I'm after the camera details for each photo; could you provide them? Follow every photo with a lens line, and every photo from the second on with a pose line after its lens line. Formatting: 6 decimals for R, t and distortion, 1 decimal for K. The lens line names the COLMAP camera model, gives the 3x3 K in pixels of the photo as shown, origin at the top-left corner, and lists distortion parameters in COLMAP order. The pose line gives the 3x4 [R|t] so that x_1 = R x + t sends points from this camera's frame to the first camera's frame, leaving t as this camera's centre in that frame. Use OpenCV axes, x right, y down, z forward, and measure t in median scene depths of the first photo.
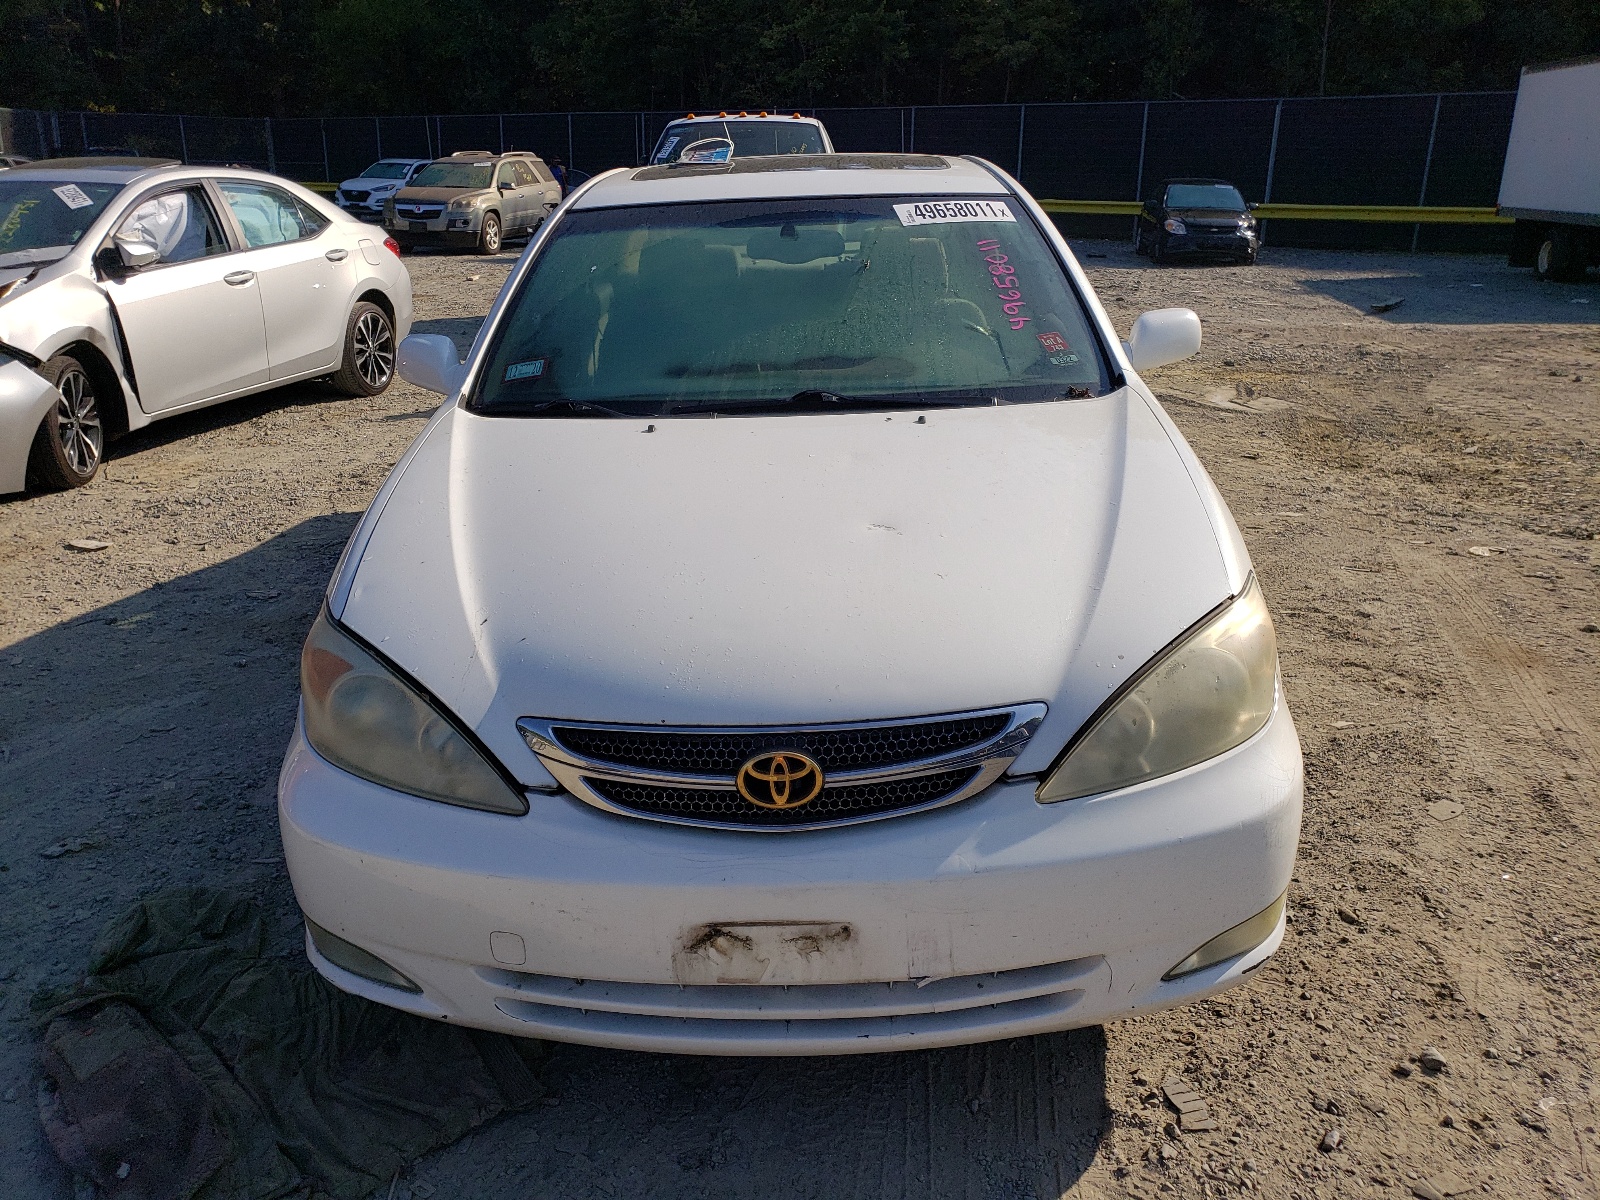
lens RADIAL K [[1255.9, 0, 800.0], [0, 1255.9, 600.0], [0, 0, 1]] dist [0.007978, 0.006396]
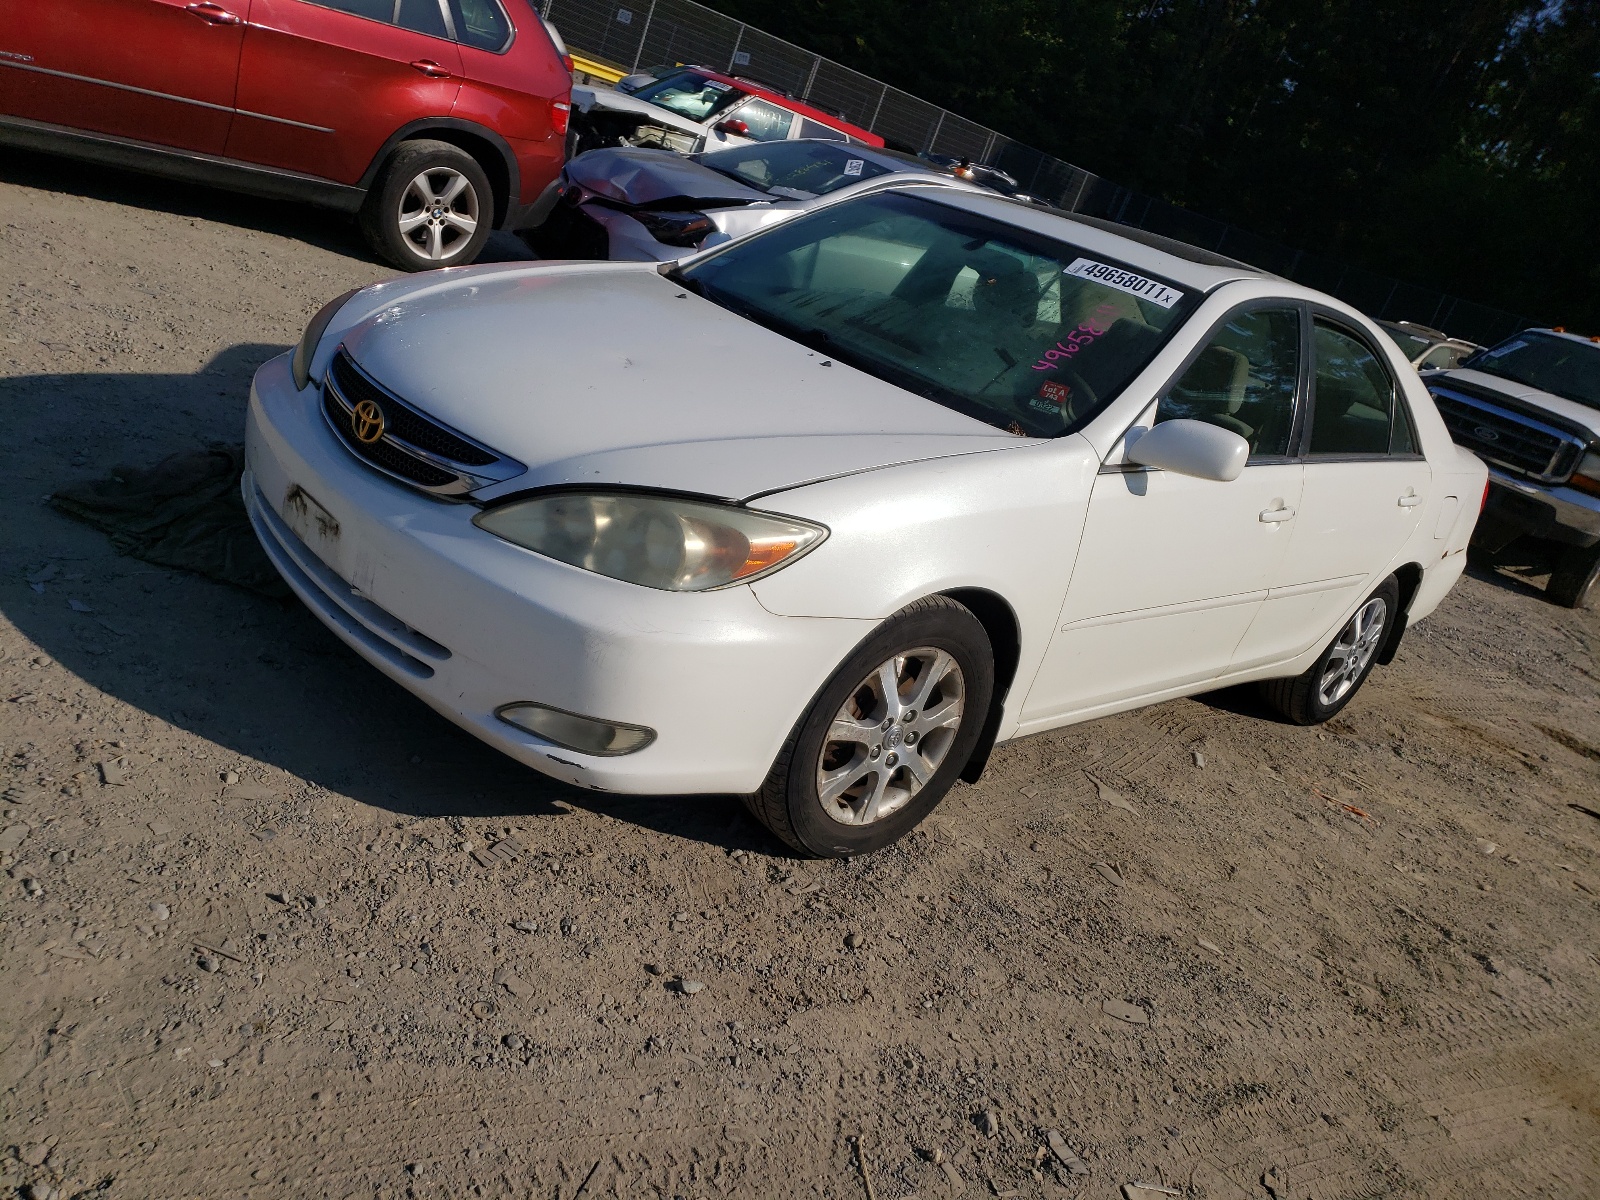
lens RADIAL K [[1255.9, 0, 800.0], [0, 1255.9, 600.0], [0, 0, 1]] dist [0.007978, 0.006396]
pose [[0.664340, 0.461693, -0.587786, 0.395625], [-0.515035, 0.852677, 0.087646, -0.020899], [0.541657, 0.244504, 0.804255, 0.045583]]
